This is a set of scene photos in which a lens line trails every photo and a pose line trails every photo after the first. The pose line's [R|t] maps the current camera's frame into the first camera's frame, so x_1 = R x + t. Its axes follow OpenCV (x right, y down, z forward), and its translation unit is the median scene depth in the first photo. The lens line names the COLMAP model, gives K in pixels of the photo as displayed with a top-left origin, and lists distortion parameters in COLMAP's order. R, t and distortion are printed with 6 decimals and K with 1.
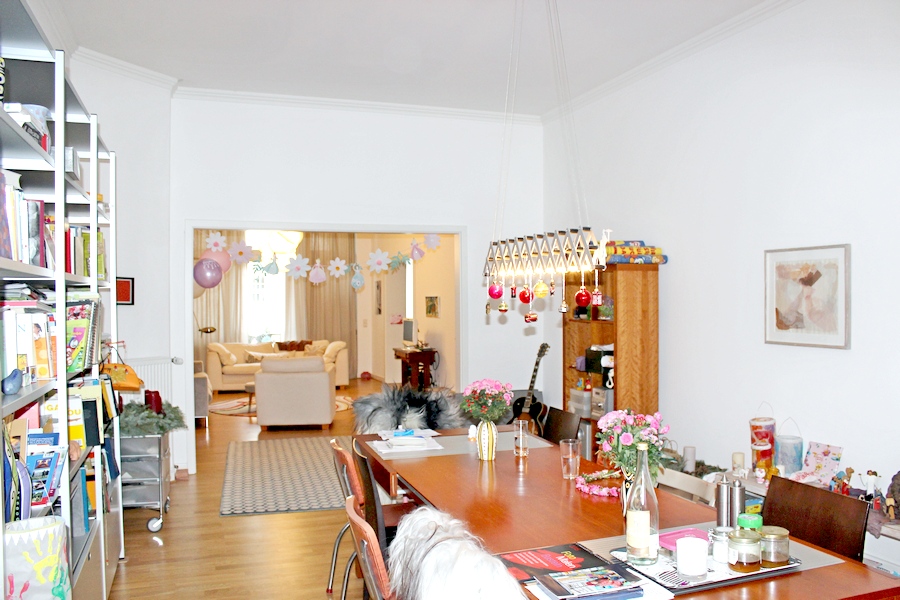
lens RADIAL K [[746.5, 0, 450.0], [0, 746.5, 300.0], [0, 0, 1]] dist [-0.107514, 0.000433]
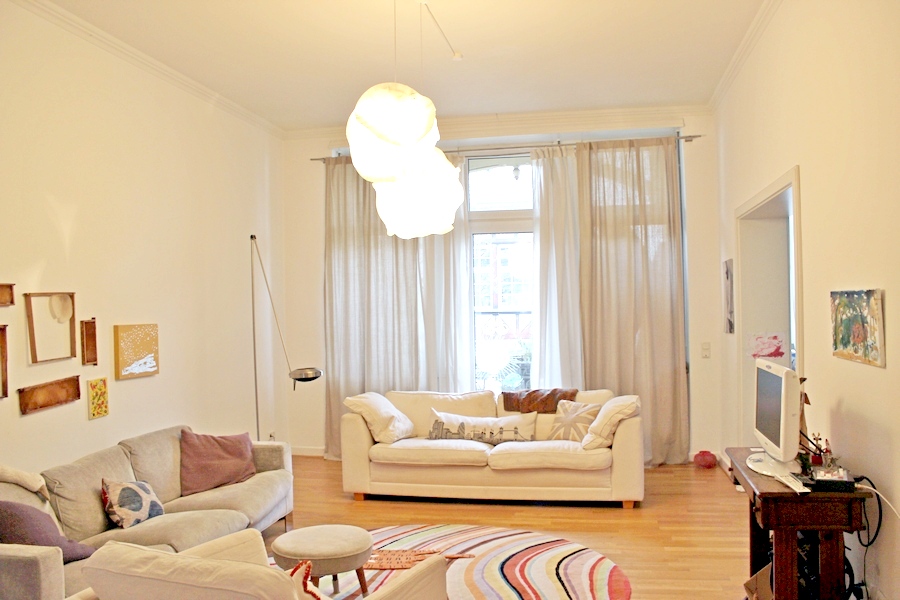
lens RADIAL K [[746.5, 0, 450.0], [0, 746.5, 300.0], [0, 0, 1]] dist [-0.107514, 0.000433]
pose [[0.860453, -0.015063, -0.509307, -0.013613], [0.013355, 0.999886, -0.007010, -0.000692], [0.509355, -0.000770, 0.860556, 0.560735]]
